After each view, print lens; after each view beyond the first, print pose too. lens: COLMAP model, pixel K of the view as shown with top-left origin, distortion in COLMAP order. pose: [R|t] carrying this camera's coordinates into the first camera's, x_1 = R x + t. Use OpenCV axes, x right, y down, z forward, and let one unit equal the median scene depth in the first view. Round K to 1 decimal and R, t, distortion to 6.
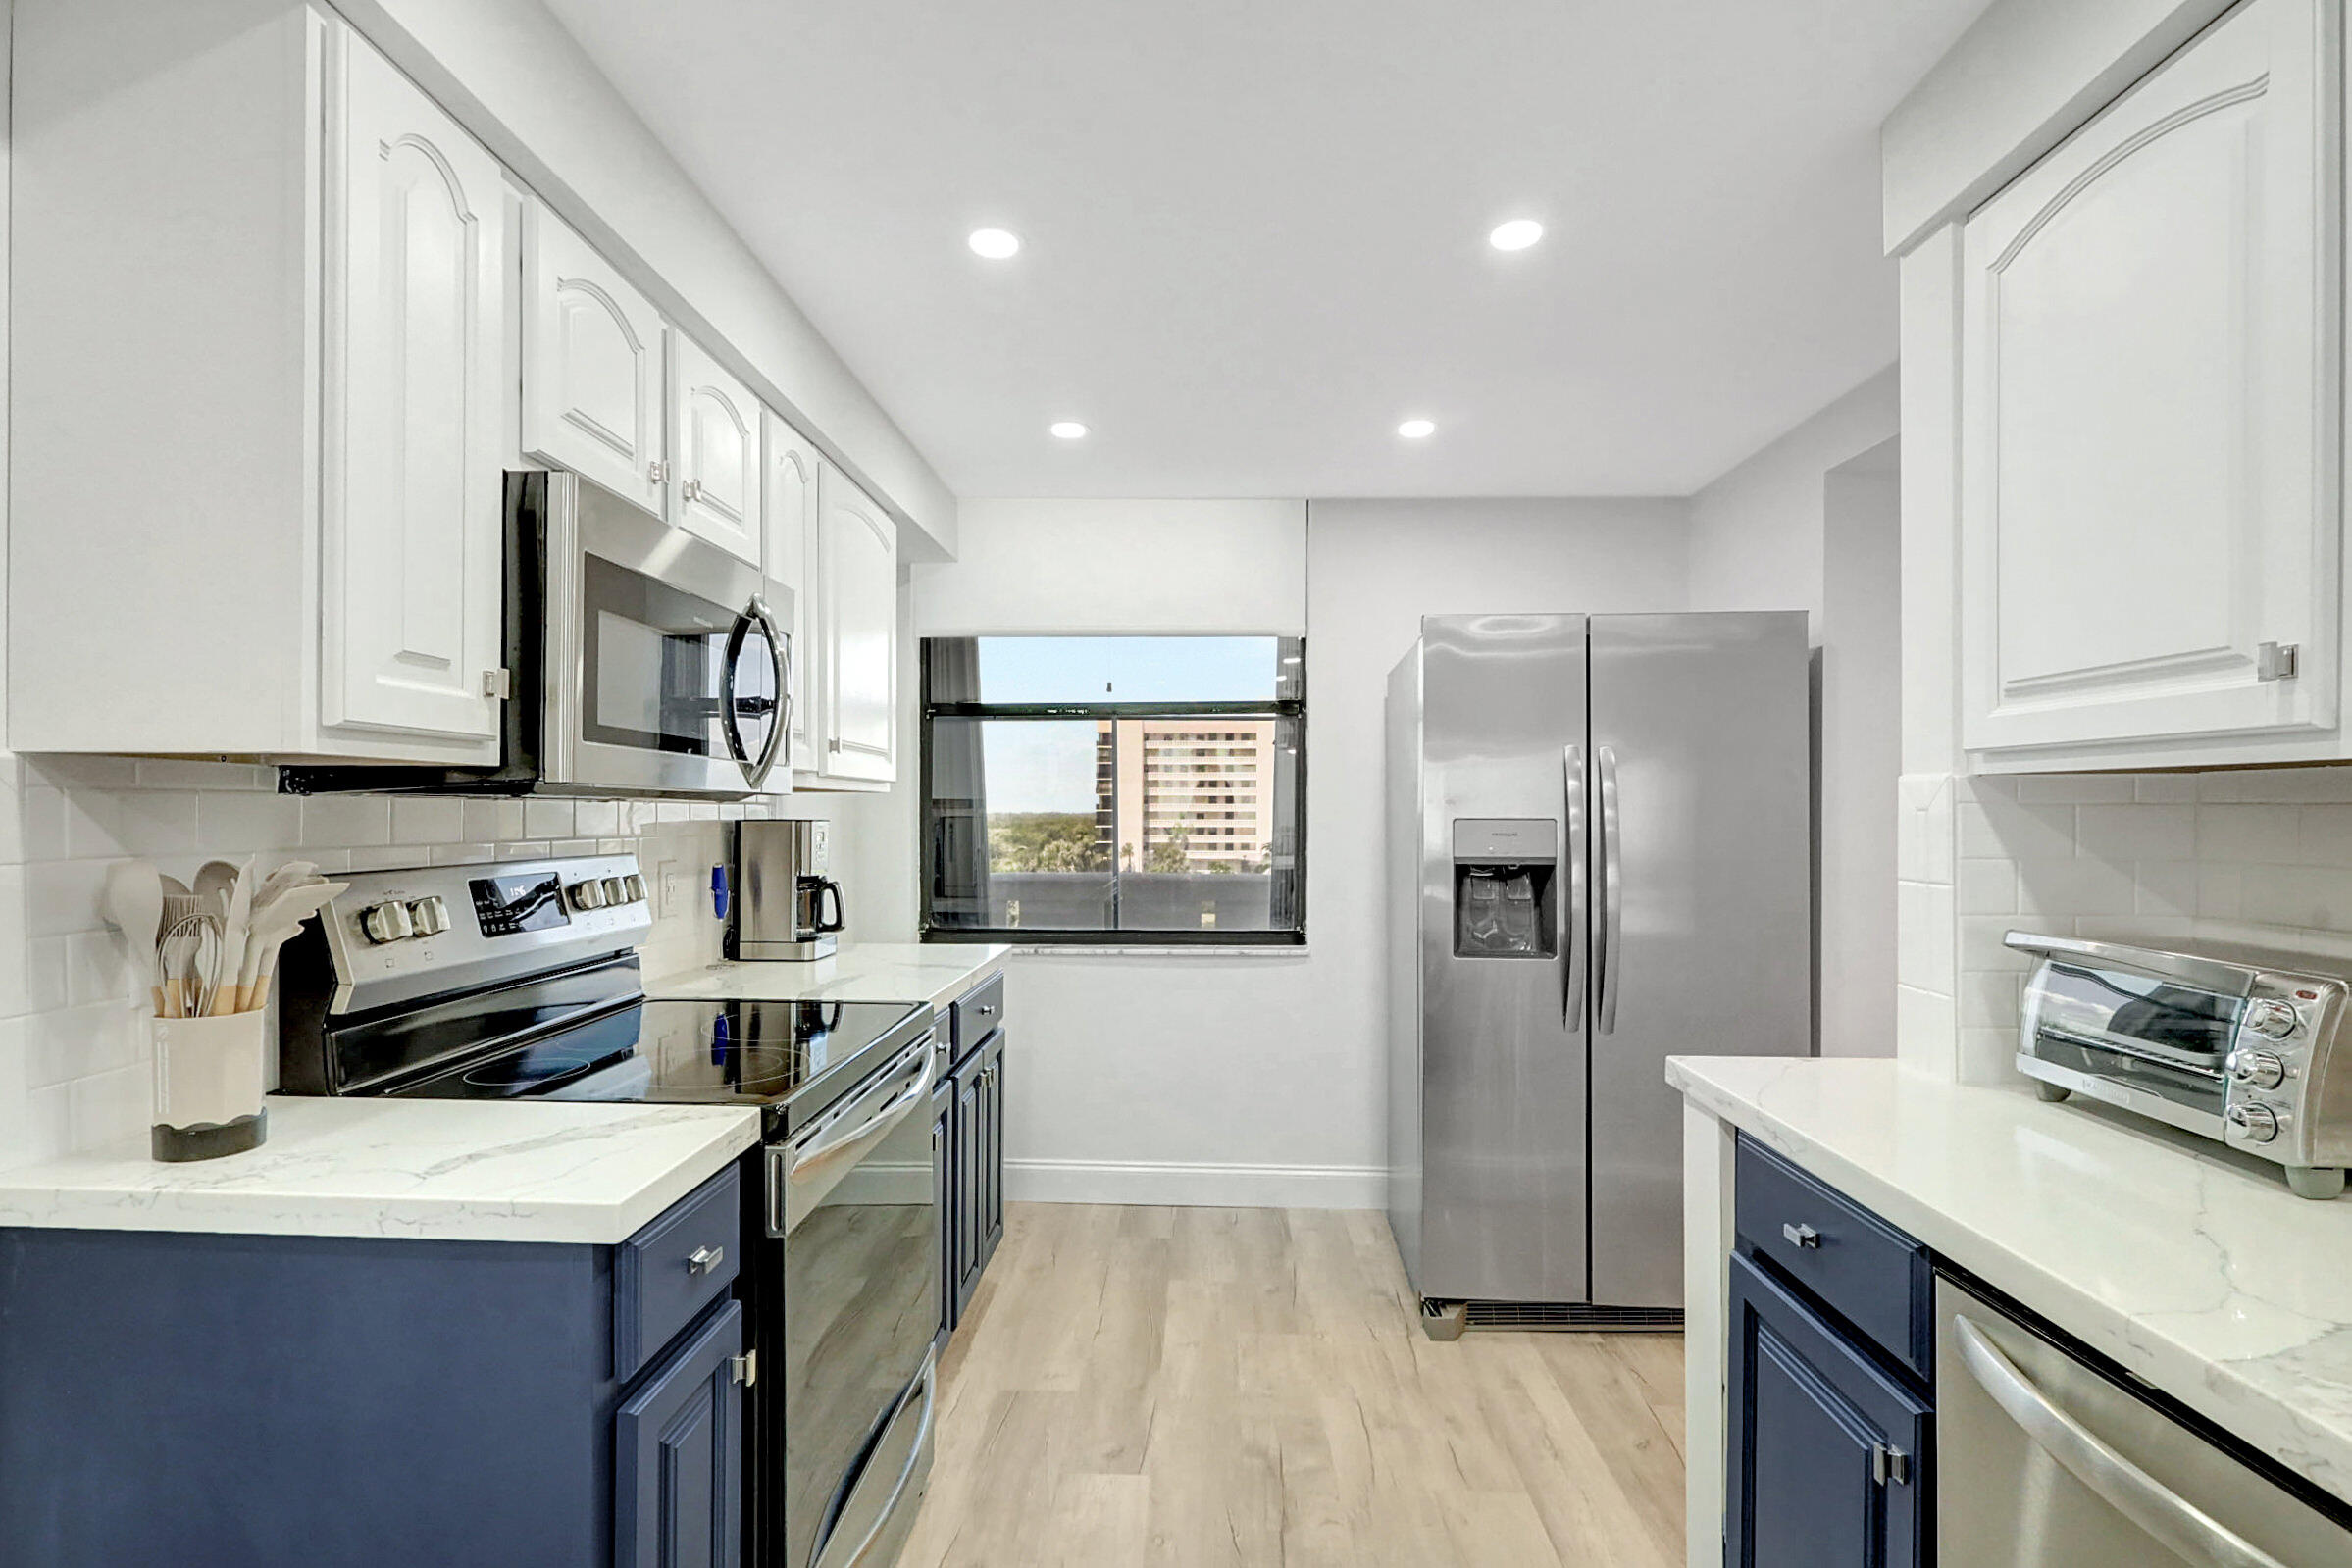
lens RADIAL K [[1122.2, 0, 1152.2], [0, 1122.2, 814.8], [0, 0, 1]] dist [-0.004590, 0.001201]
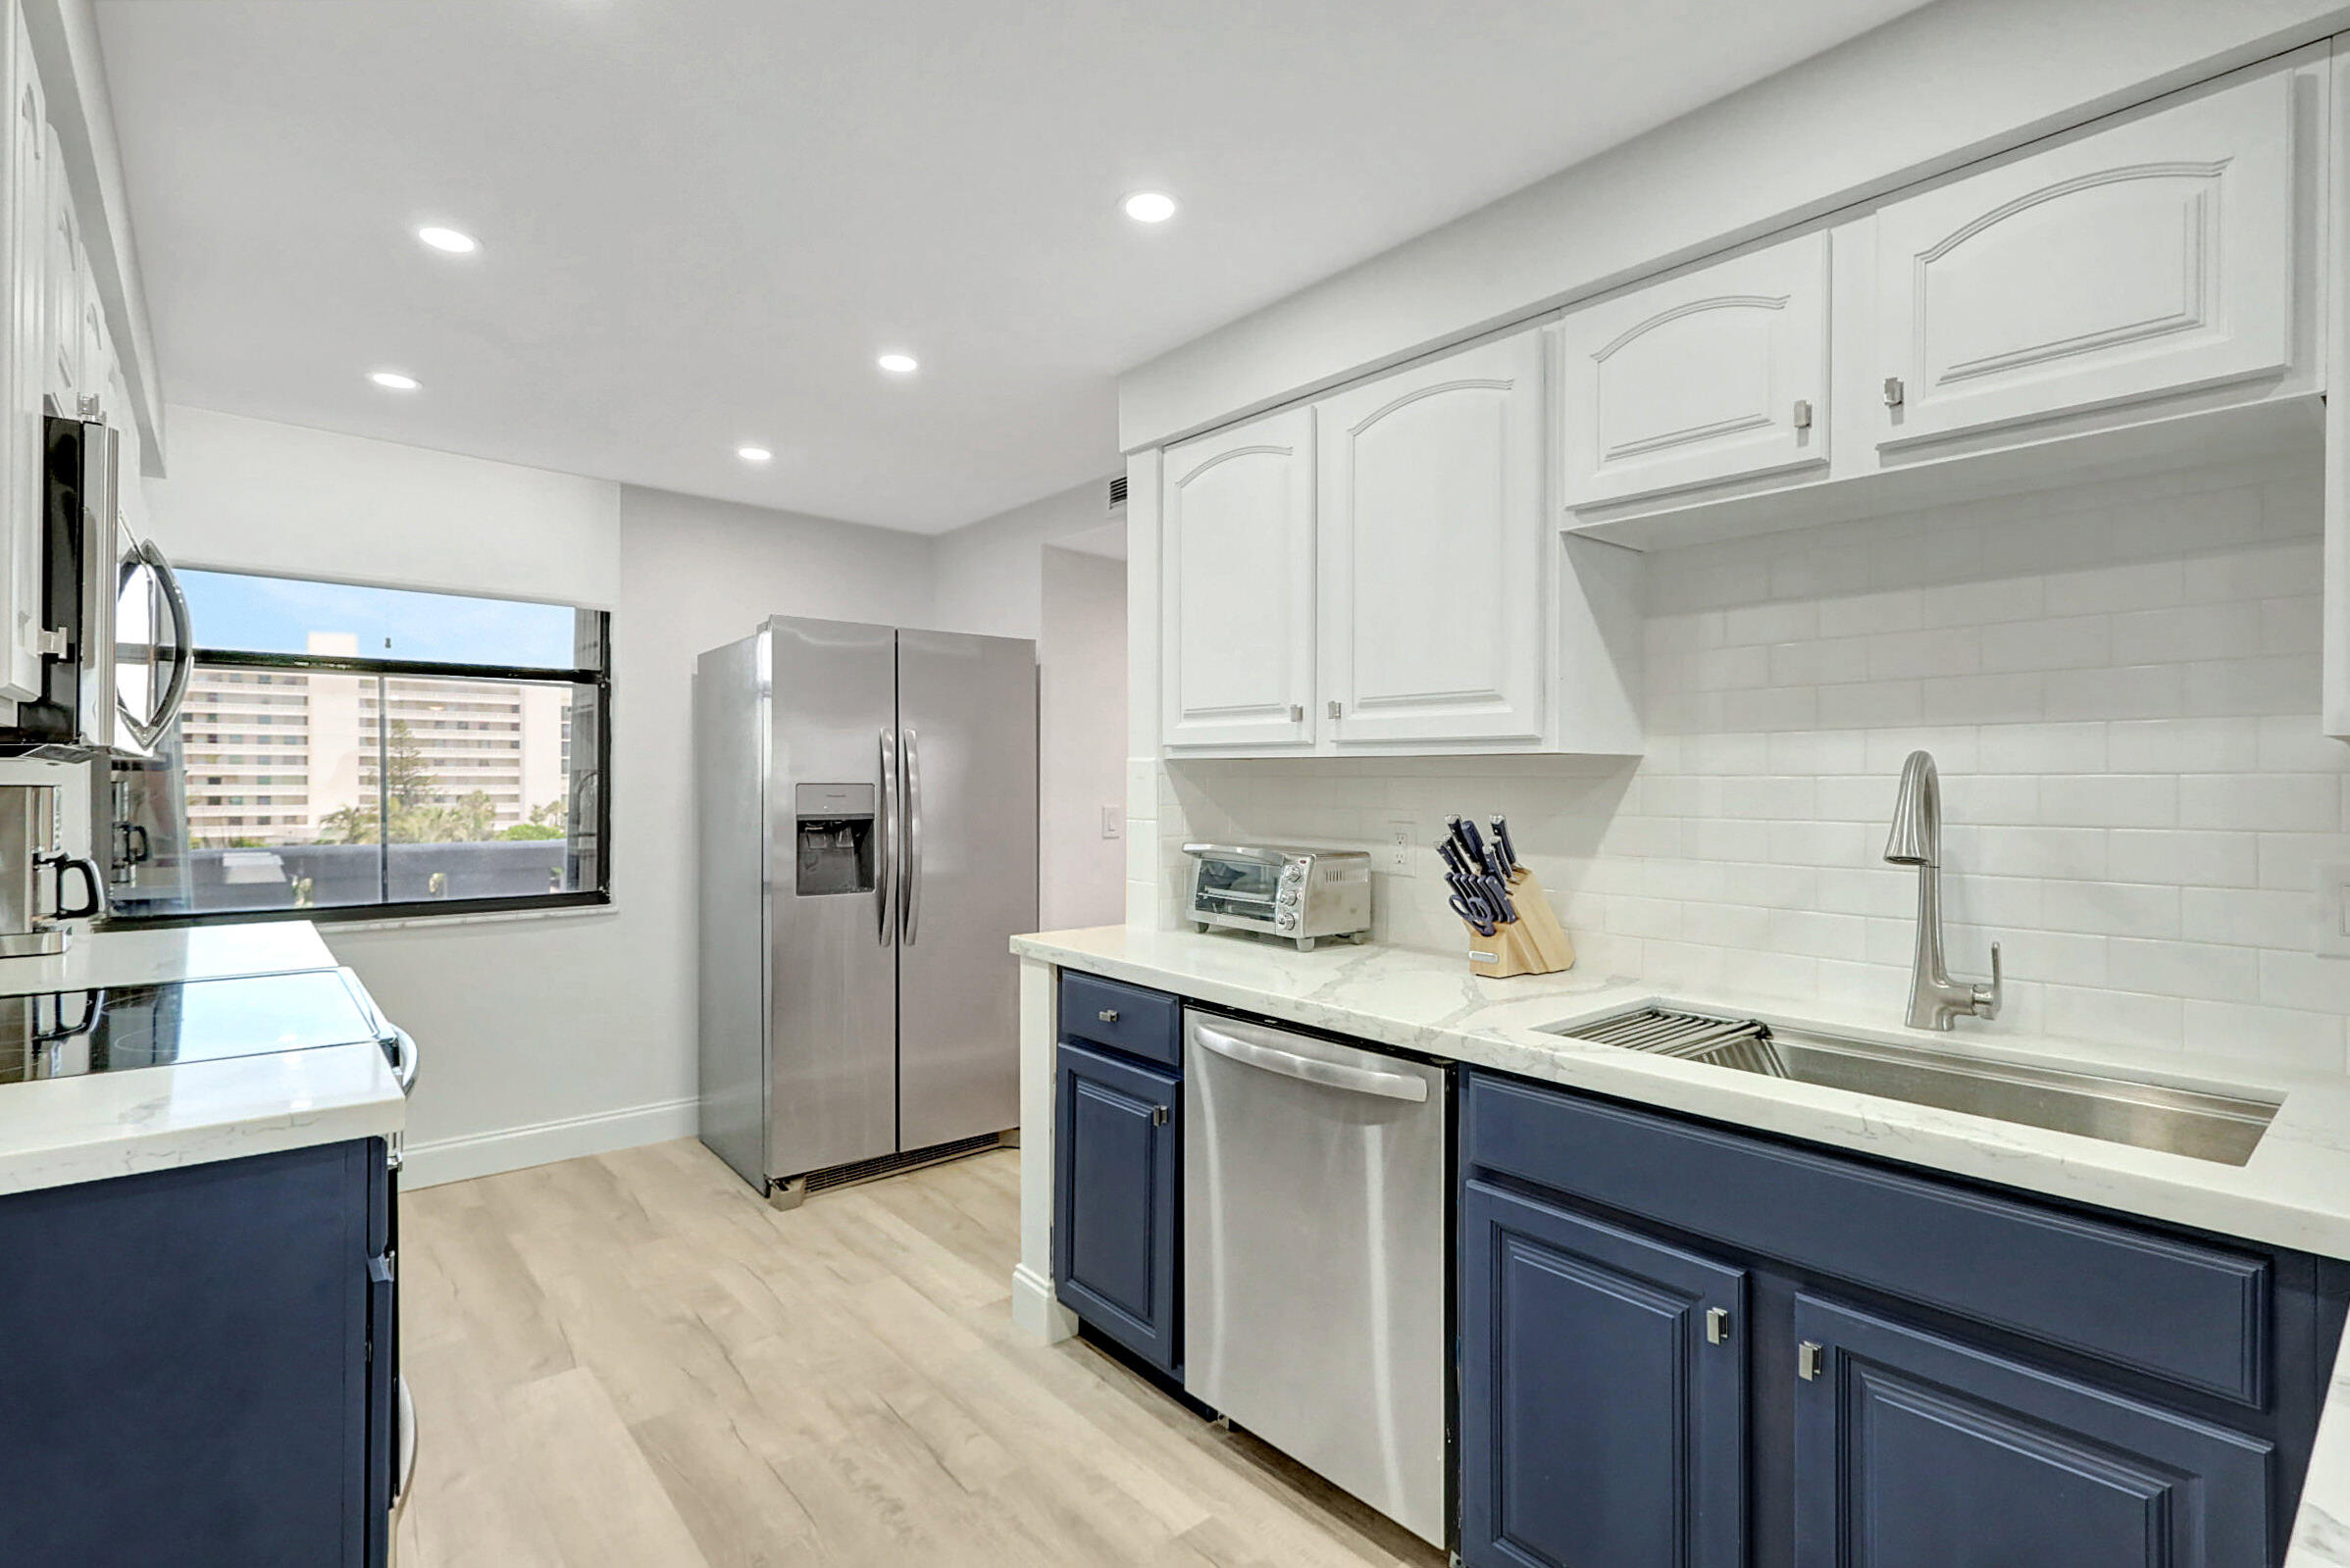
lens RADIAL K [[1121.3, 0, 1180.6], [0, 1121.3, 777.2], [0, 0, 1]] dist [-0.004590, 0.001201]
pose [[0.727013, 0.003672, 0.686614, -0.274311], [-0.001823, 0.999992, -0.003418, 0.000047], [-0.686621, 0.001233, 0.727014, -0.184396]]
